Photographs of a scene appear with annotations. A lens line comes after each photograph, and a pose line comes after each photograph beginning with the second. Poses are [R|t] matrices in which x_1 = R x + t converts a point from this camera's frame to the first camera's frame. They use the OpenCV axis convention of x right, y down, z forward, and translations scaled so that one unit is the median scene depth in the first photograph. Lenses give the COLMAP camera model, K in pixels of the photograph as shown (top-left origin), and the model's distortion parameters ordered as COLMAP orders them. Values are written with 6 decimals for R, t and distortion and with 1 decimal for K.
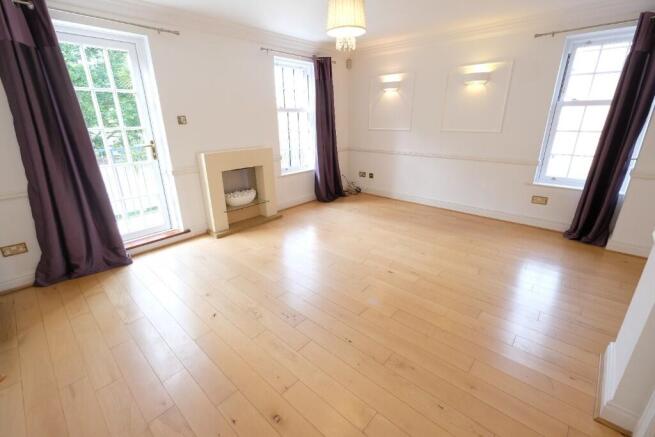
lens RADIAL K [[285.2, 0, 327.5], [0, 285.2, 215.0], [0, 0, 1]] dist [-0.001878, -0.000421]
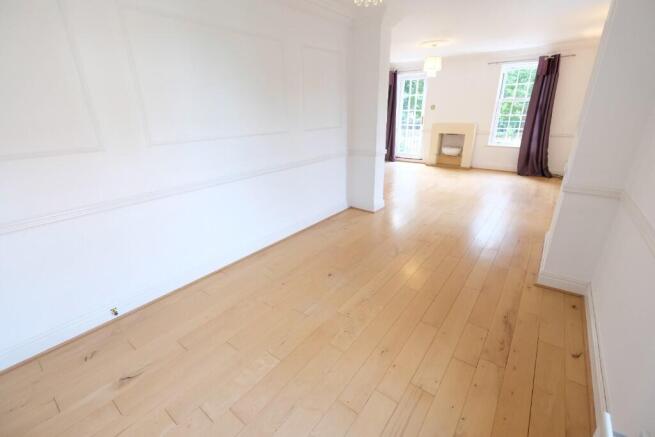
lens RADIAL K [[285.2, 0, 327.5], [0, 285.2, 215.0], [0, 0, 1]] dist [-0.001878, -0.000421]
pose [[0.078829, 0.346440, -0.934754, 1.487166], [-0.317803, 0.897481, 0.305824, -0.001378], [0.944874, 0.272960, 0.180848, 0.052957]]
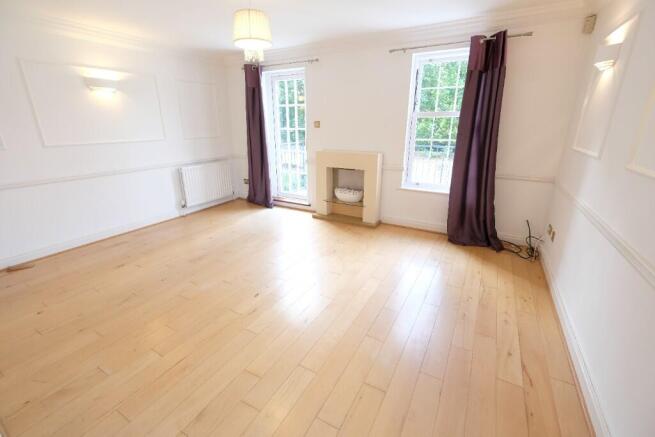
lens RADIAL K [[285.2, 0, 327.5], [0, 285.2, 215.0], [0, 0, 1]] dist [-0.001878, -0.000421]
pose [[0.221412, 0.310941, -0.924279, 0.738415], [-0.319731, 0.918559, 0.232425, -0.226056], [0.921276, 0.244059, 0.302797, 0.625834]]
